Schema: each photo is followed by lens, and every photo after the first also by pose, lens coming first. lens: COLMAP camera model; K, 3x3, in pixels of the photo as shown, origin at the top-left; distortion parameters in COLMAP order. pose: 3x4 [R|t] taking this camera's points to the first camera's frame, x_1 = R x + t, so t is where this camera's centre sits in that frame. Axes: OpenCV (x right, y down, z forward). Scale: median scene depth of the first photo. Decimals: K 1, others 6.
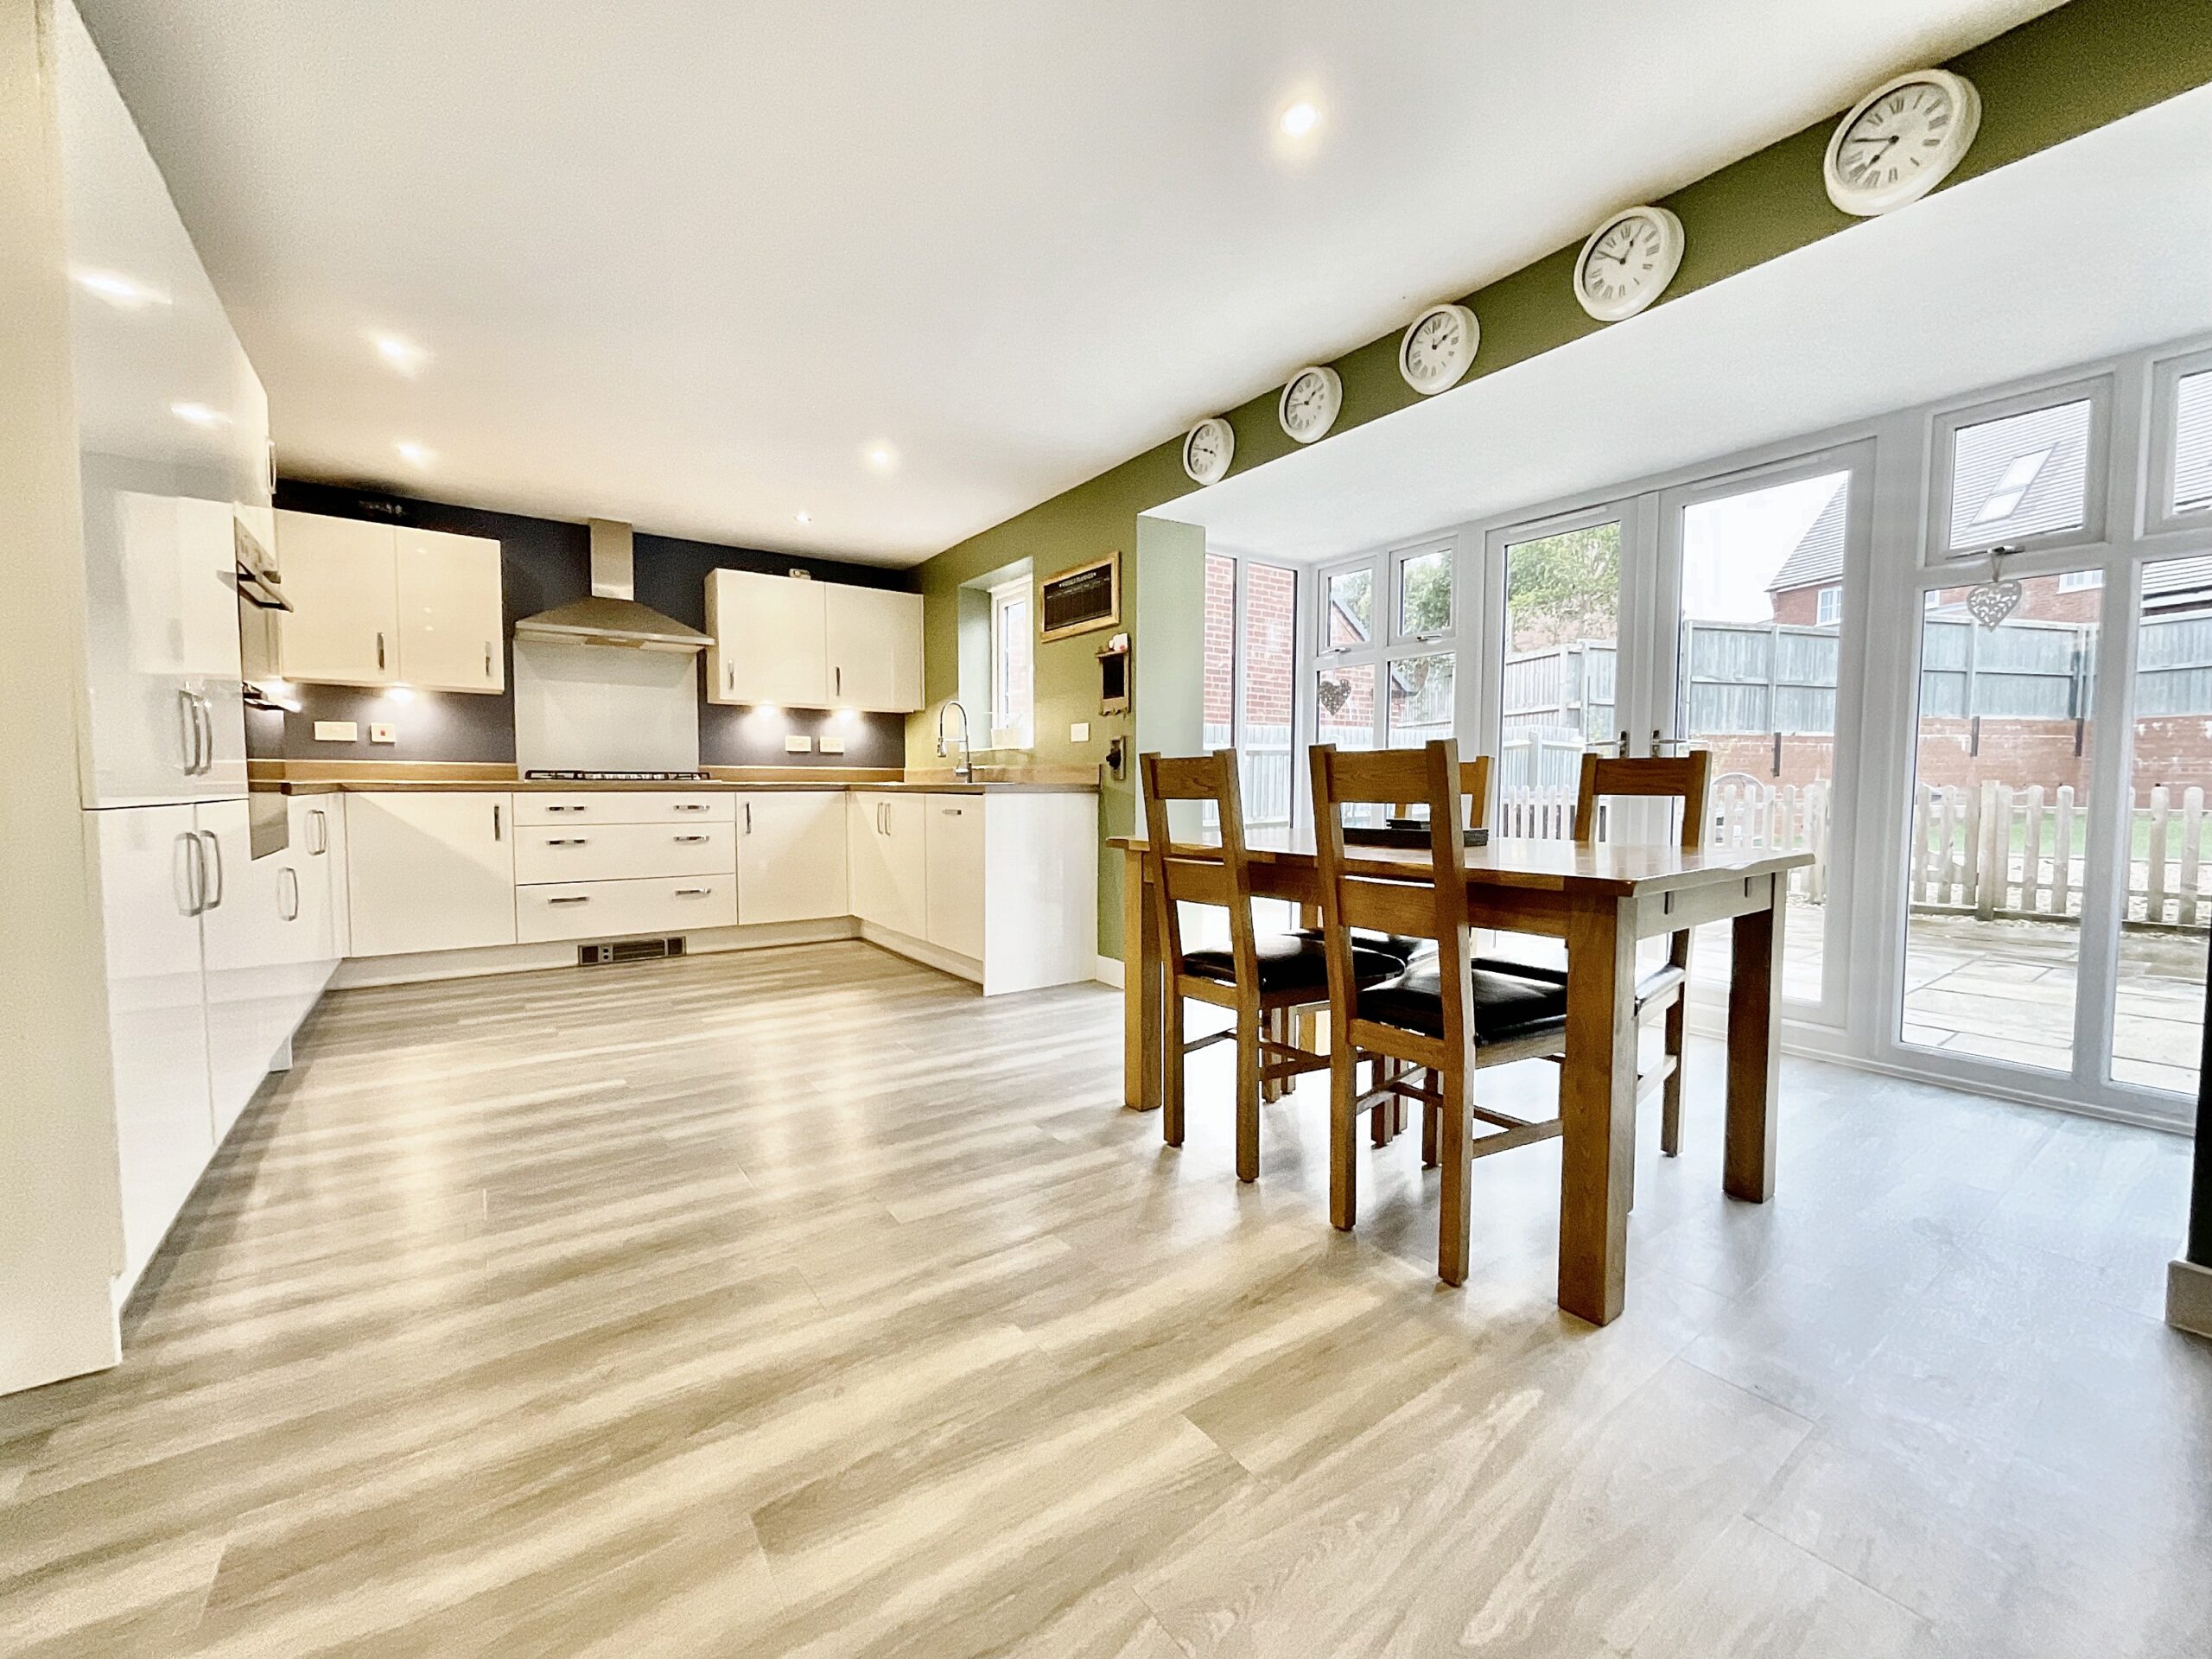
lens RADIAL K [[890.3, 0, 1112.2], [0, 890.3, 827.3], [0, 0, 1]] dist [-0.003009, 0.000095]
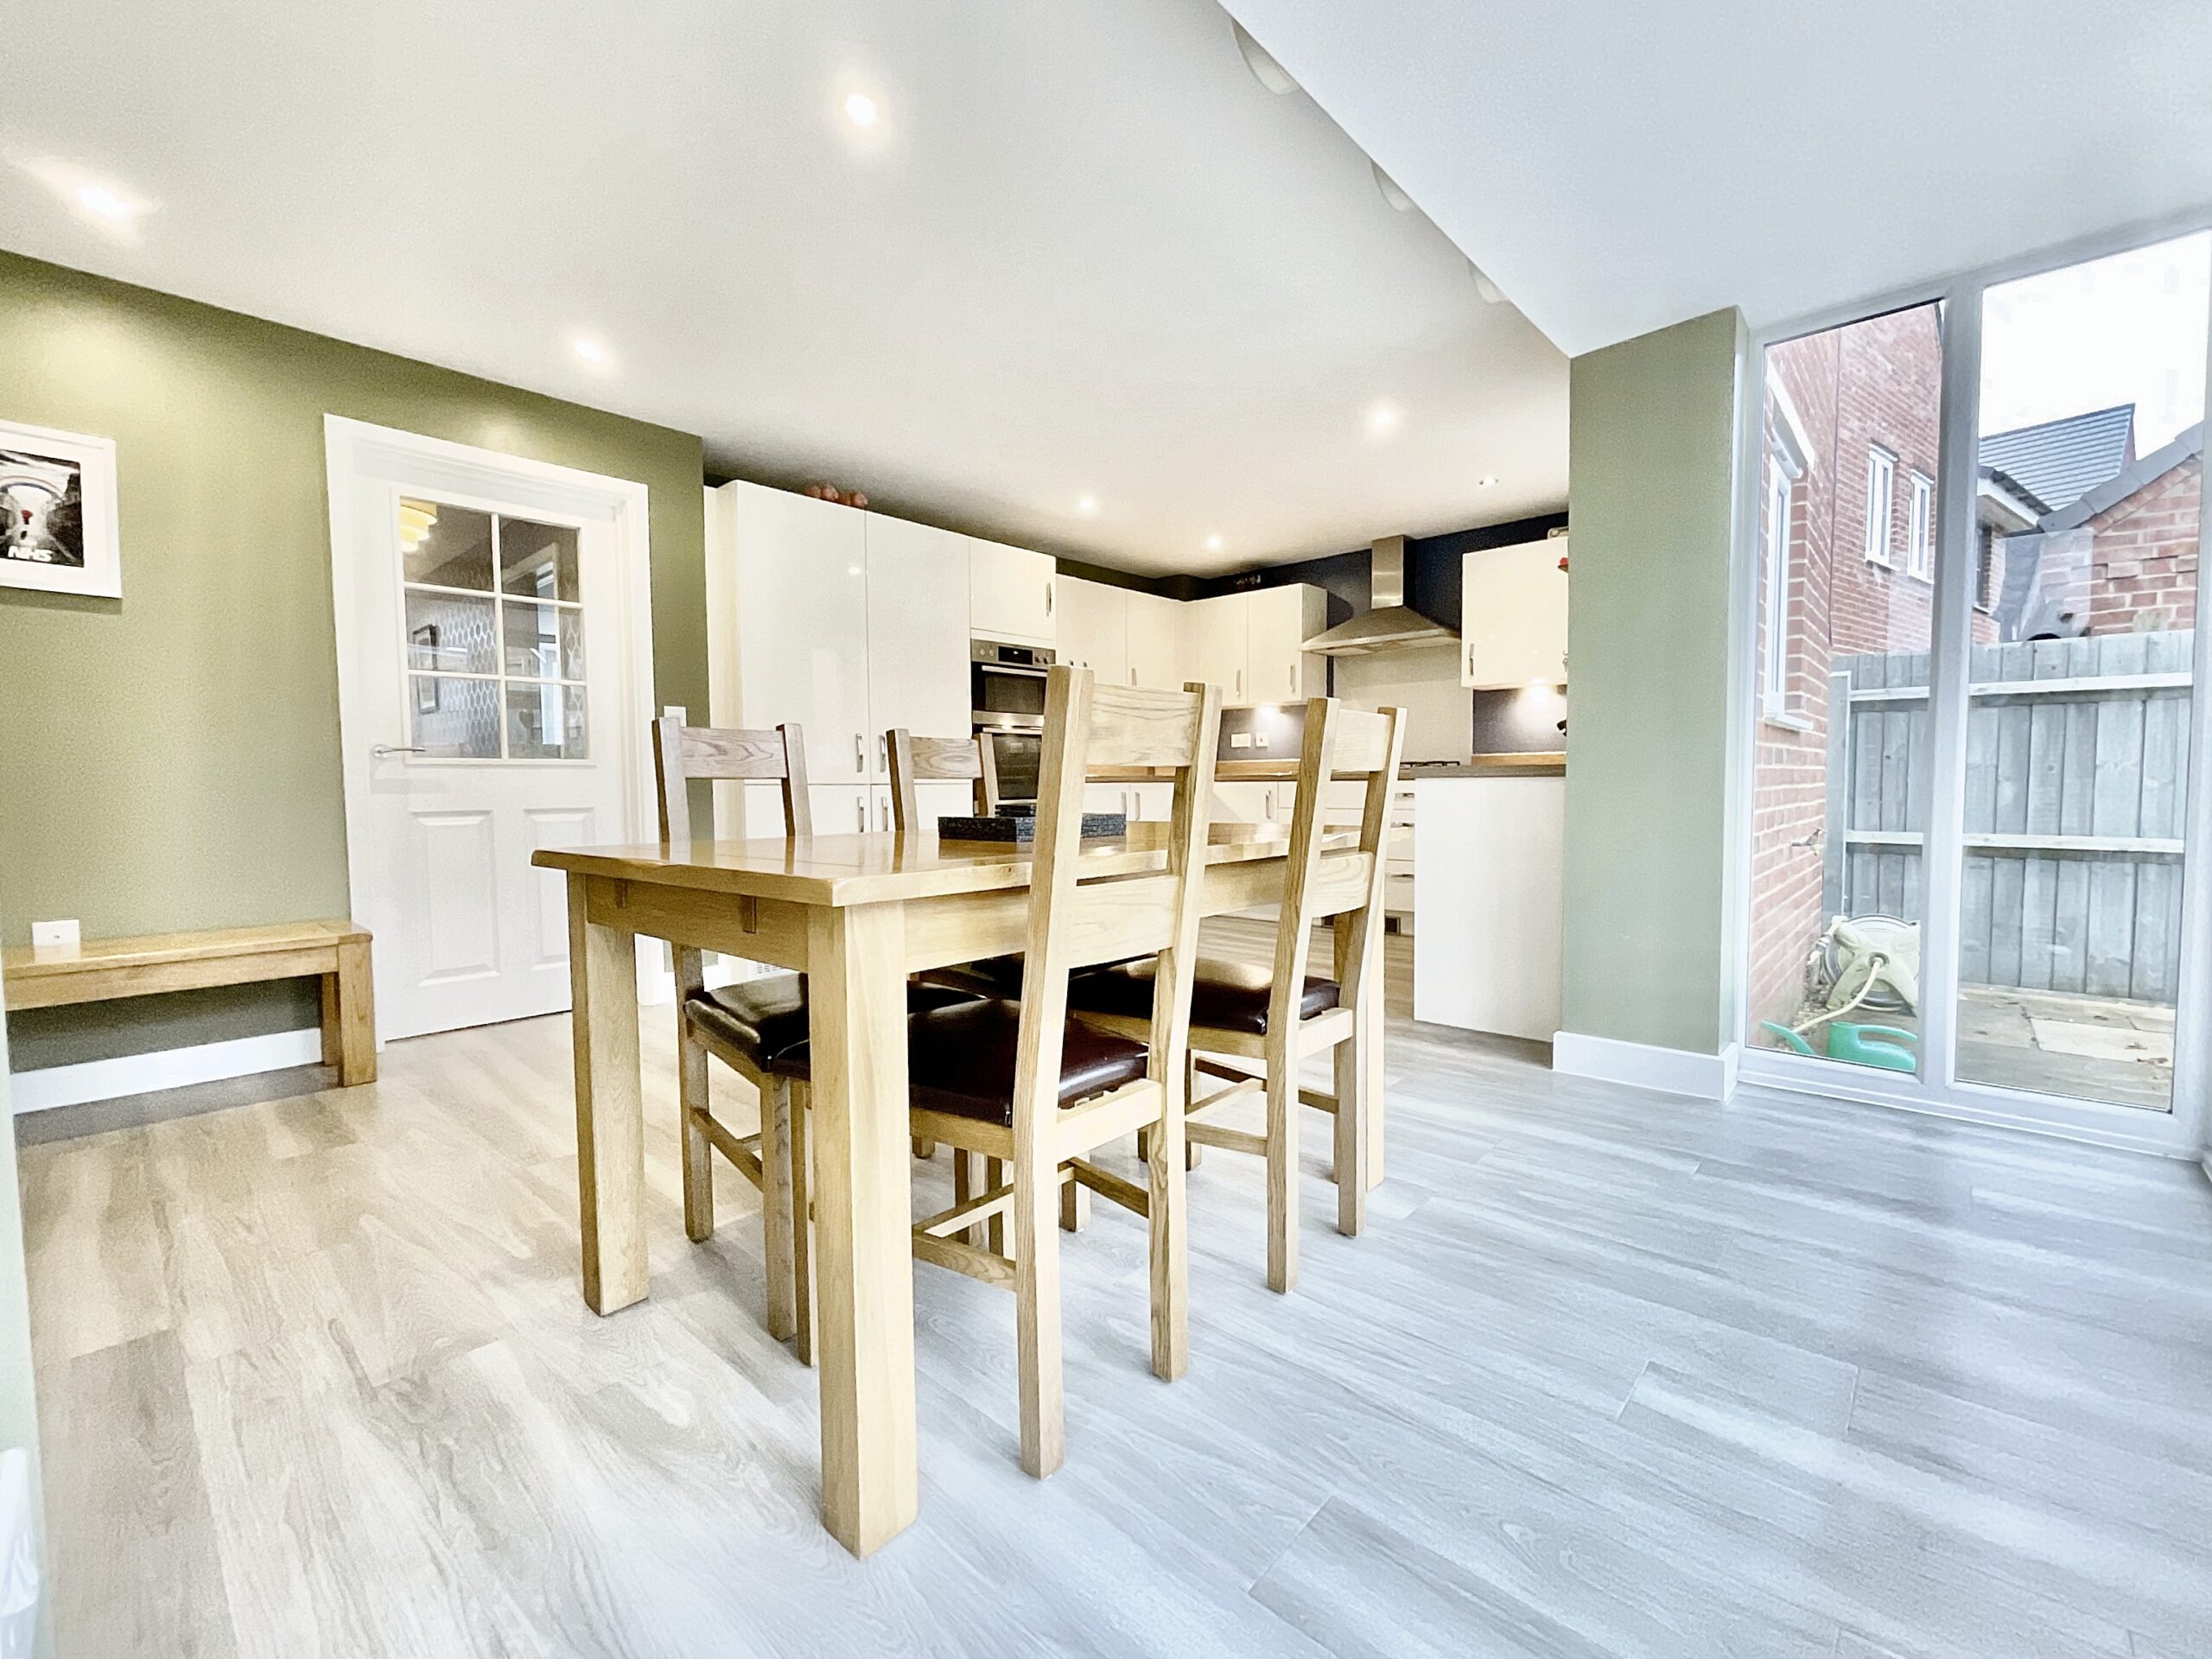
lens RADIAL K [[935.3, 0, 1118.4], [0, 935.3, 838.8], [0, 0, 1]] dist [0.004226, 0.000401]
pose [[0.209002, 0.054543, -0.976393, 0.541513], [-0.037772, 0.998149, 0.047673, -0.011433], [0.977185, 0.026917, 0.210675, 0.439360]]
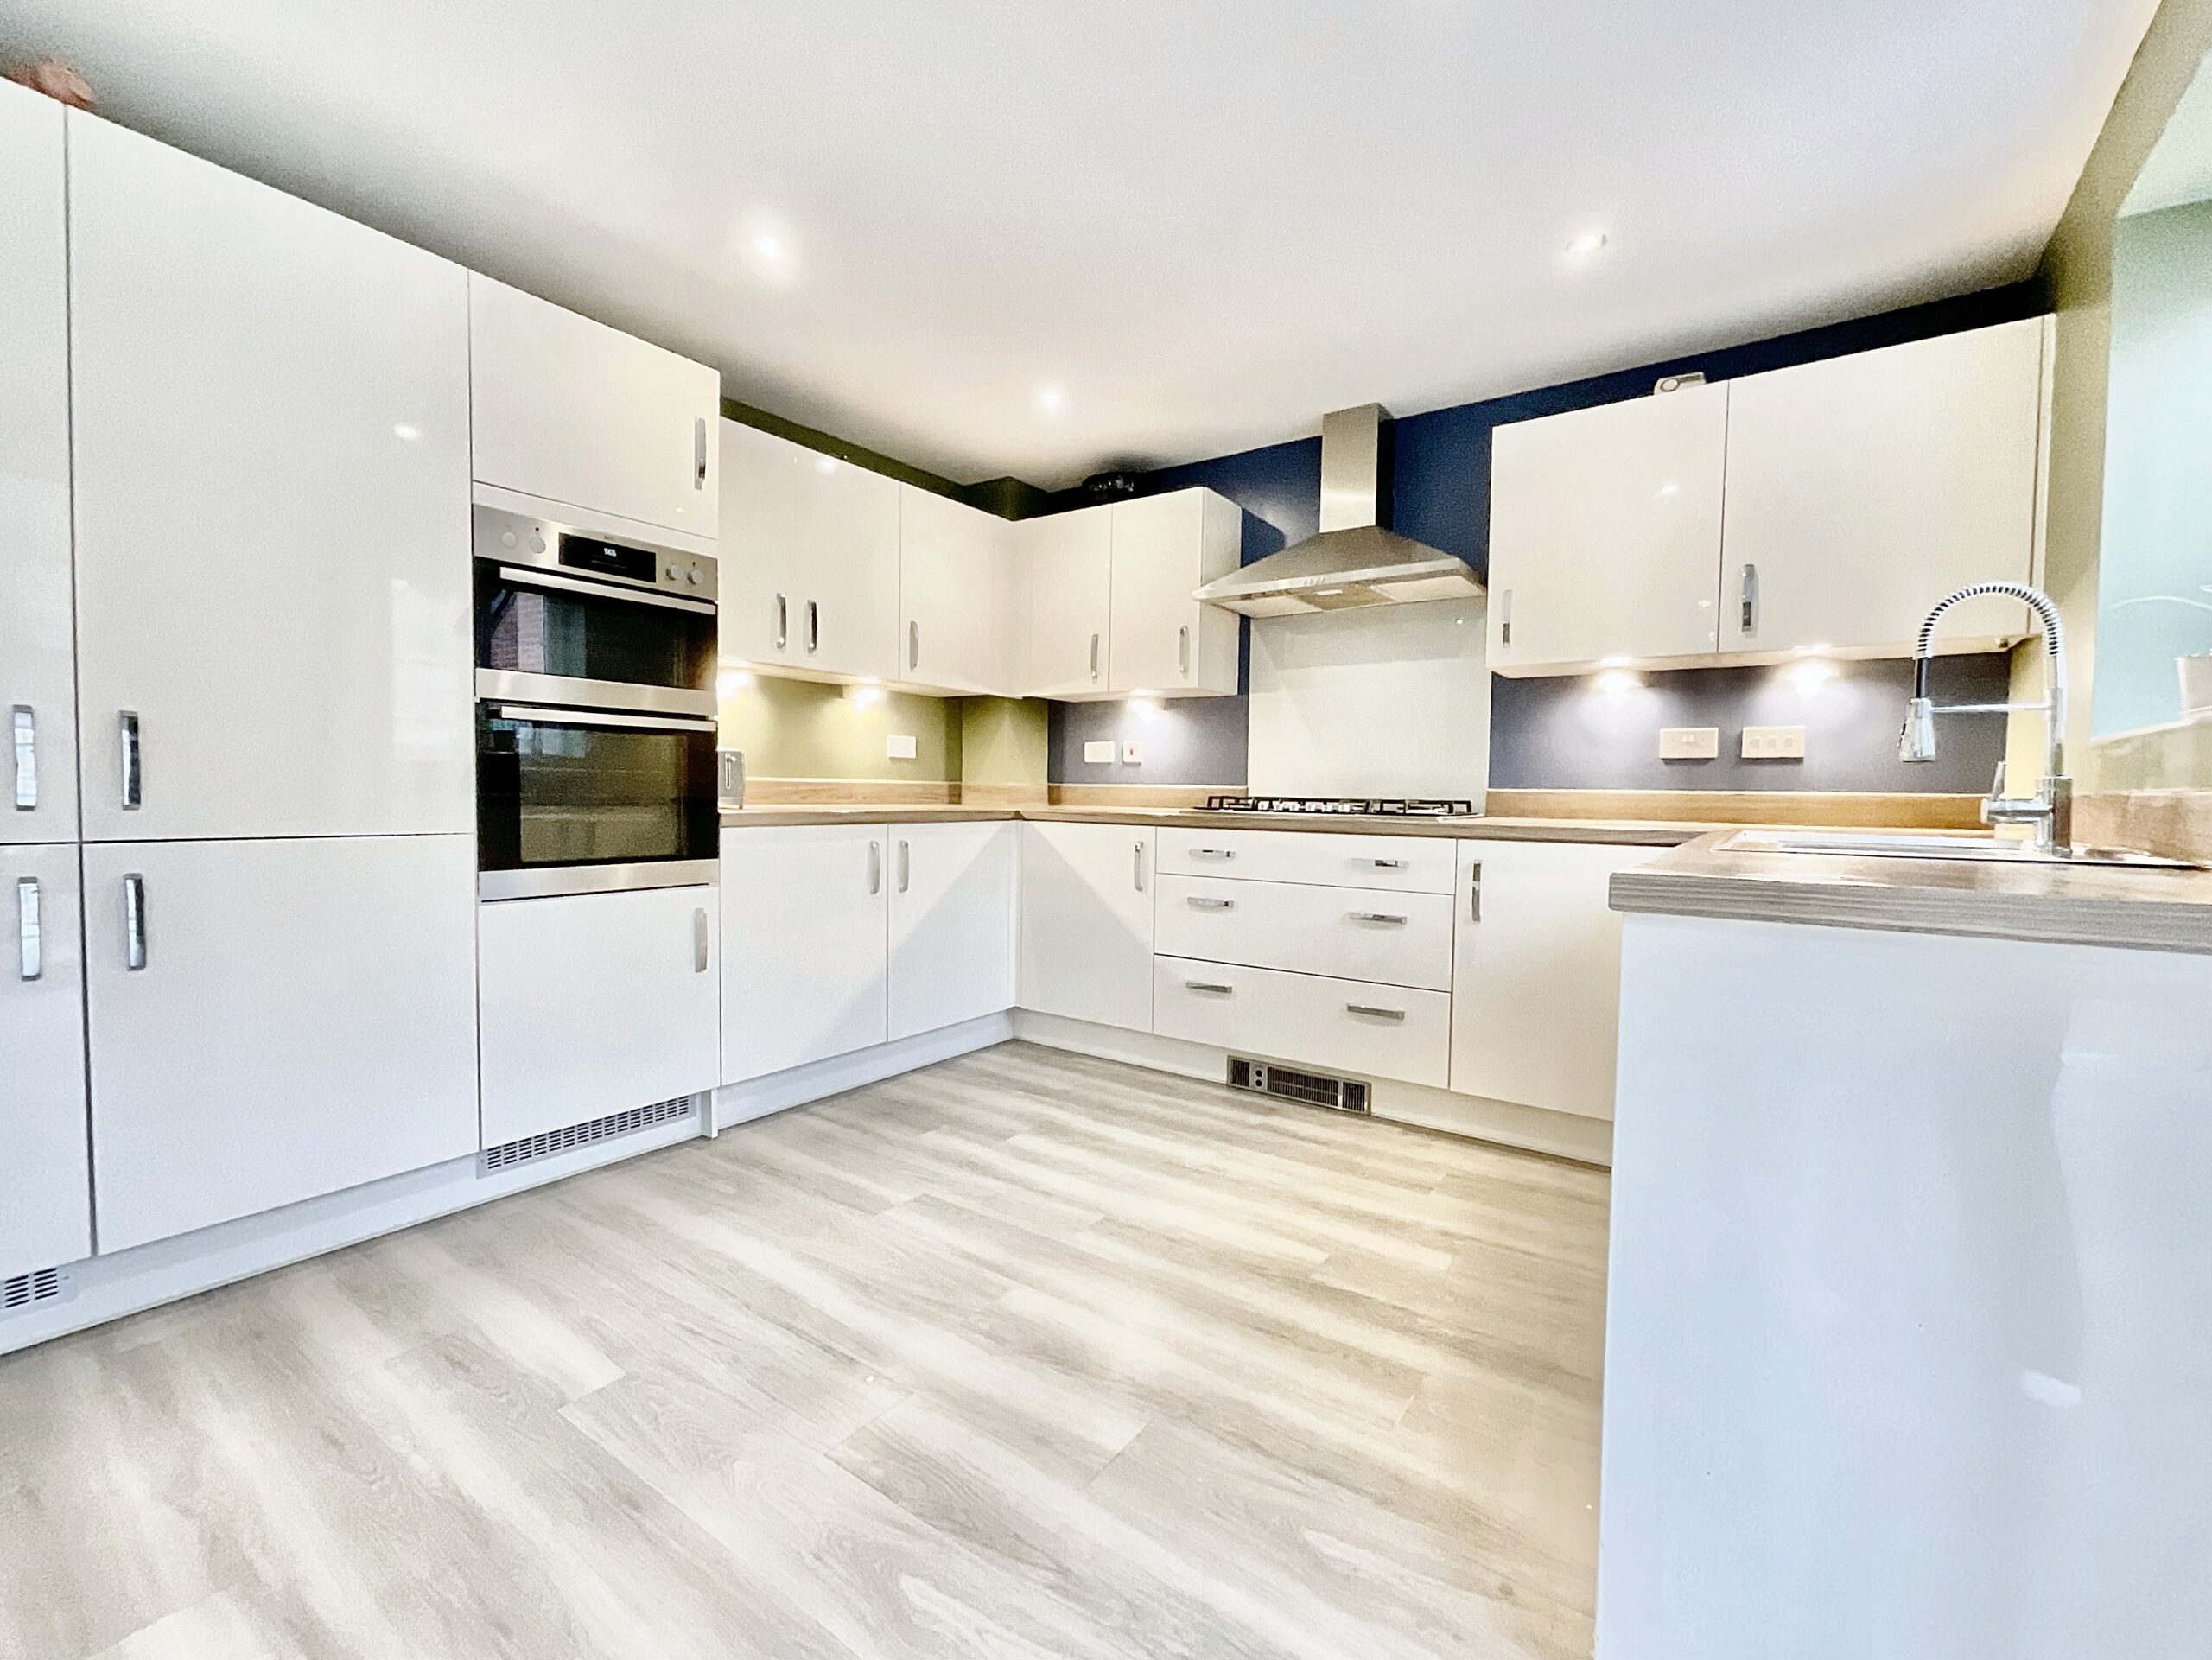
lens RADIAL K [[935.4, 0, 1113.9], [0, 935.4, 834.9], [0, 0, 1]] dist [0.004226, 0.000401]
pose [[0.318228, 0.045588, -0.946917, 0.037876], [-0.062153, 0.997697, 0.027145, -0.046342], [0.945974, 0.050215, 0.320329, 0.646745]]
